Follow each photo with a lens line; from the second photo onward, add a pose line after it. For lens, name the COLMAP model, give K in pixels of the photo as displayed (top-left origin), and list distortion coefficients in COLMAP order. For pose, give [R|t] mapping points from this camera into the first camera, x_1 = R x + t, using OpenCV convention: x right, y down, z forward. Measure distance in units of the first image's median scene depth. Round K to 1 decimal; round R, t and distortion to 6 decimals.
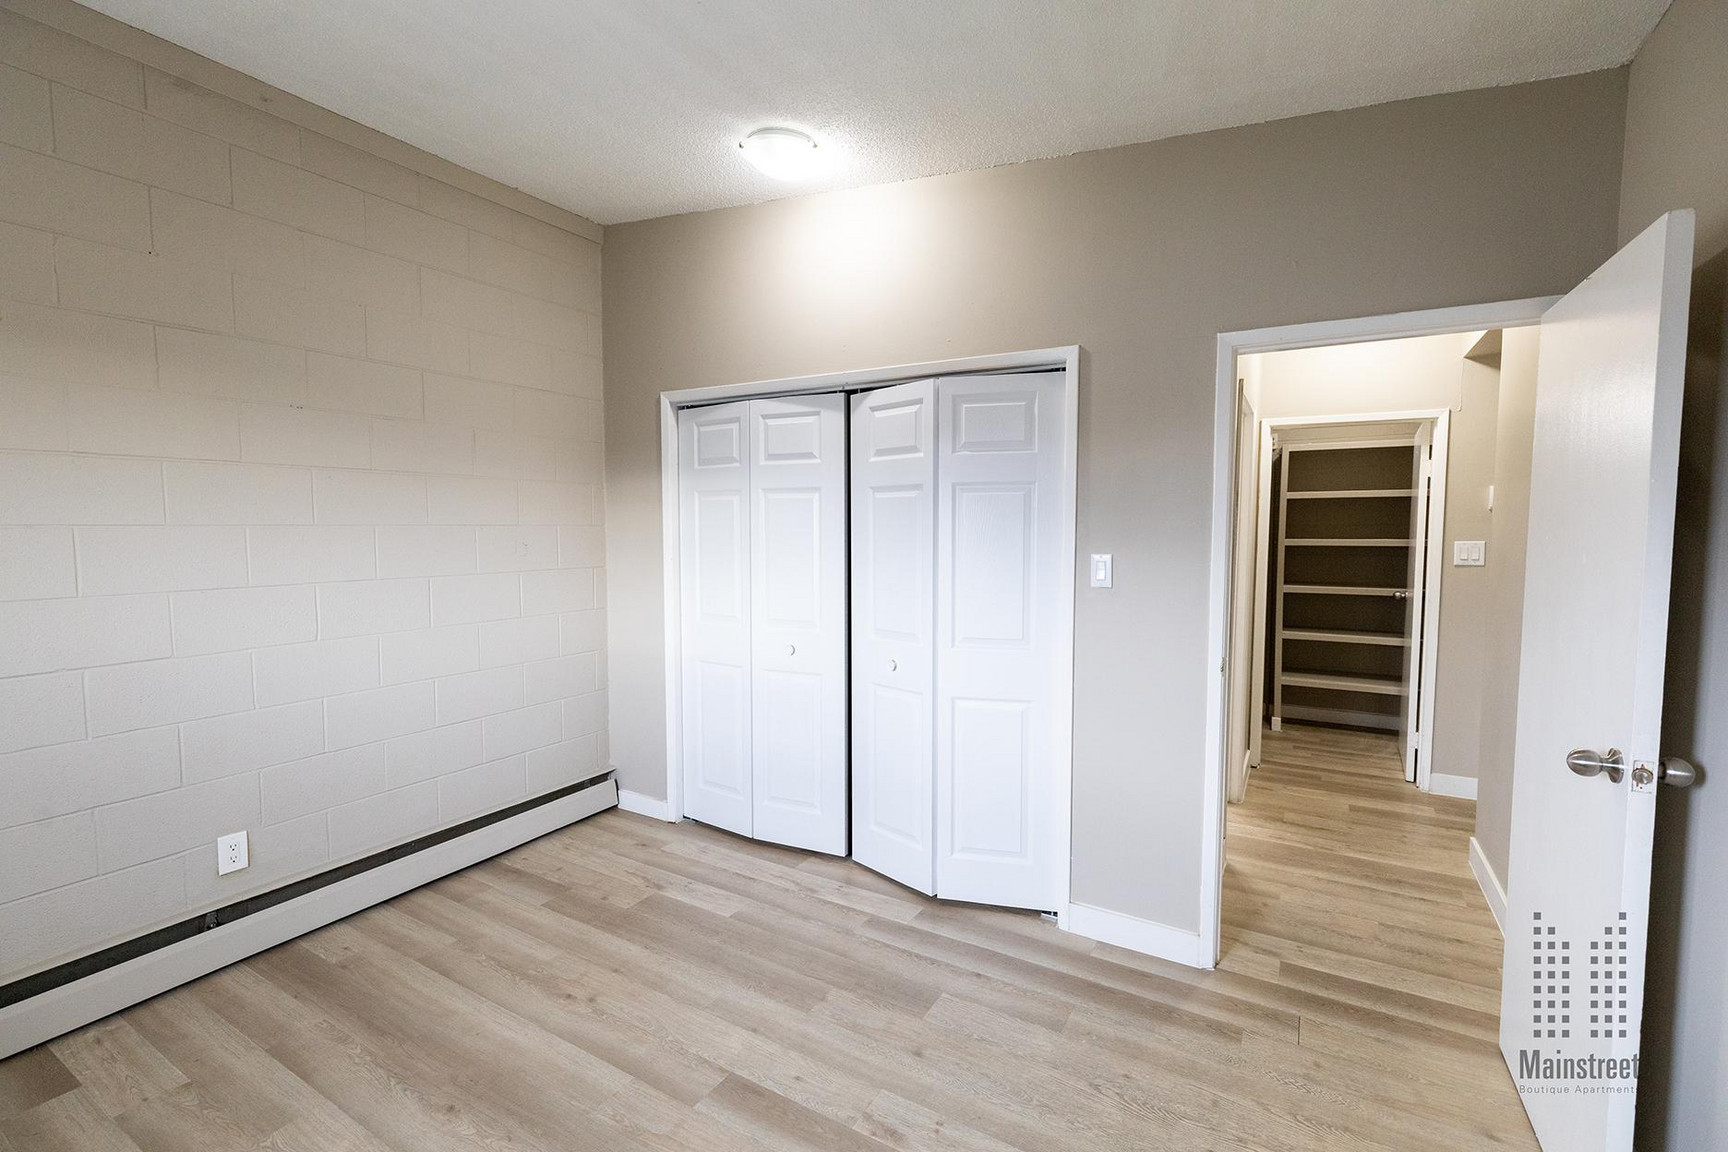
lens RADIAL K [[773.7, 0, 851.8], [0, 773.7, 576.3], [0, 0, 1]] dist [0.006869, 0.000340]
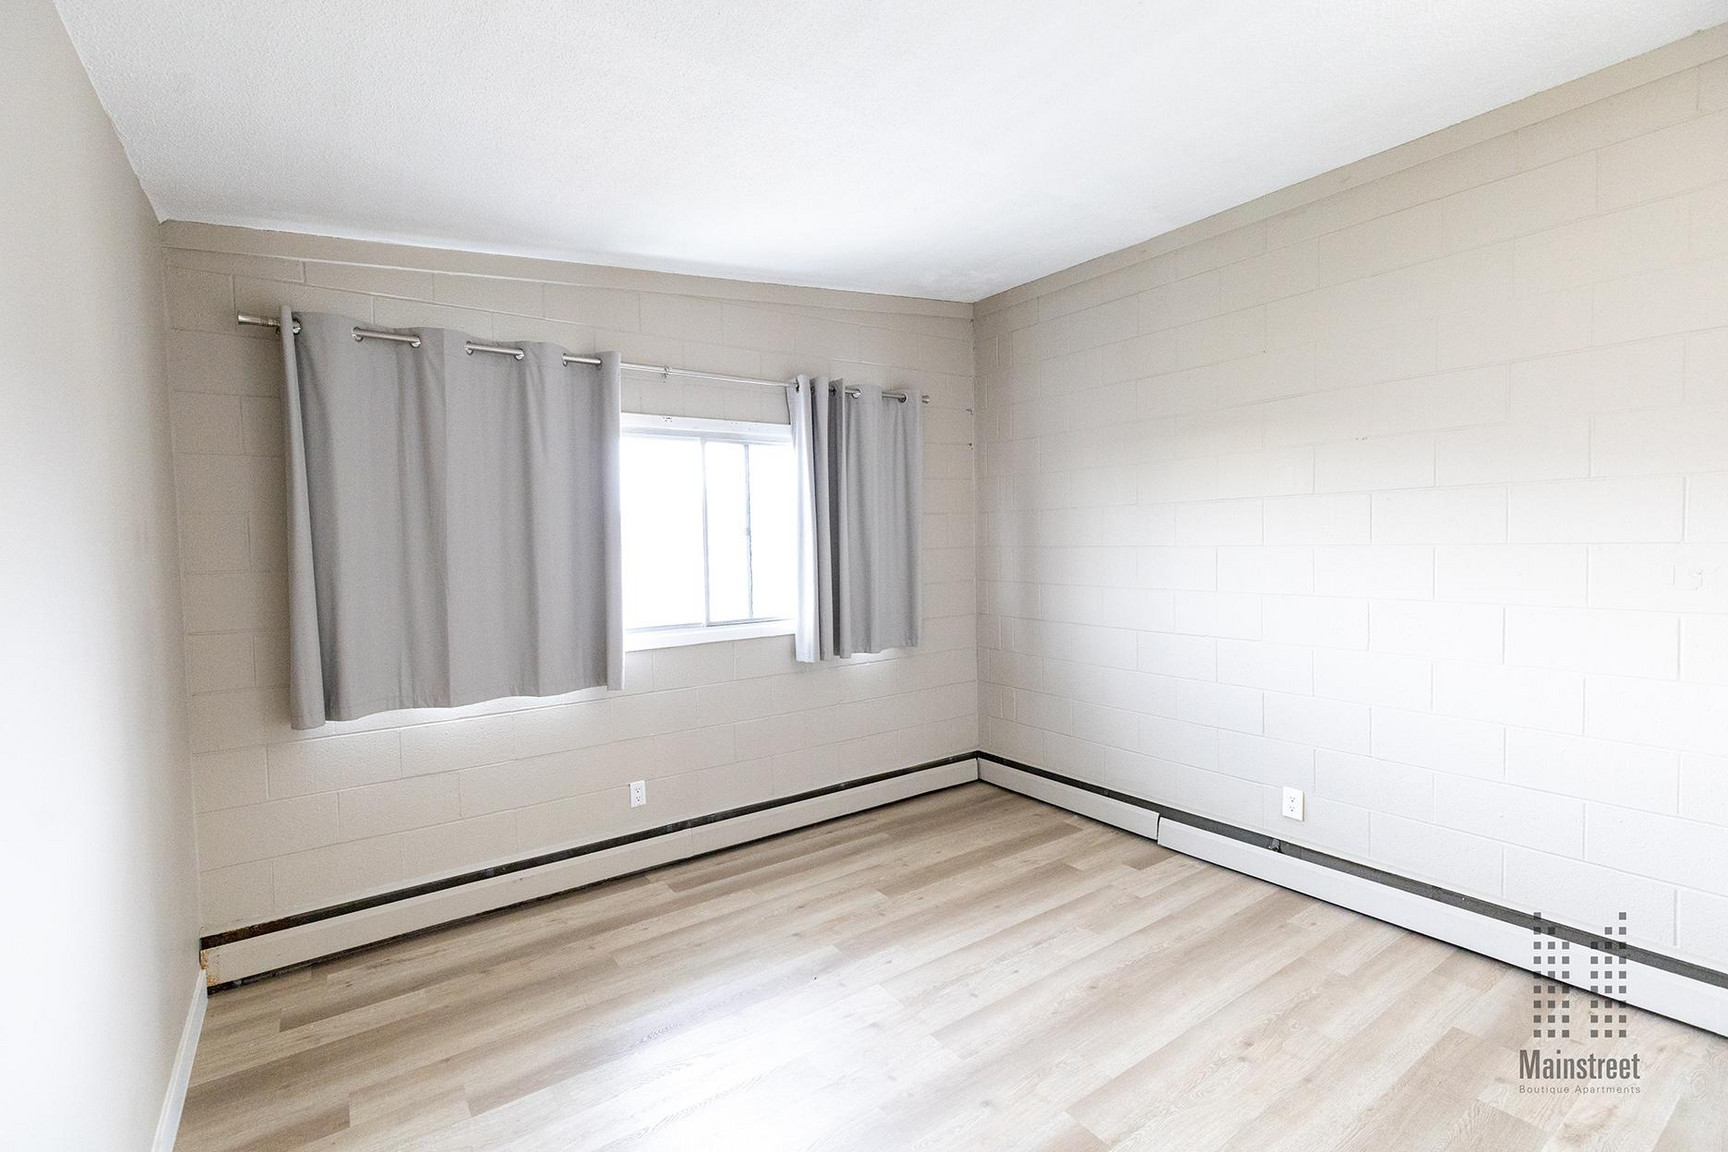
lens RADIAL K [[773.7, 0, 856.0], [0, 773.7, 574.3], [0, 0, 1]] dist [0.006869, 0.000340]
pose [[-0.417434, 0.054892, -0.907048, 0.659095], [-0.028009, 0.996922, 0.073221, -0.094894], [0.908276, 0.055971, -0.414611, 0.892624]]
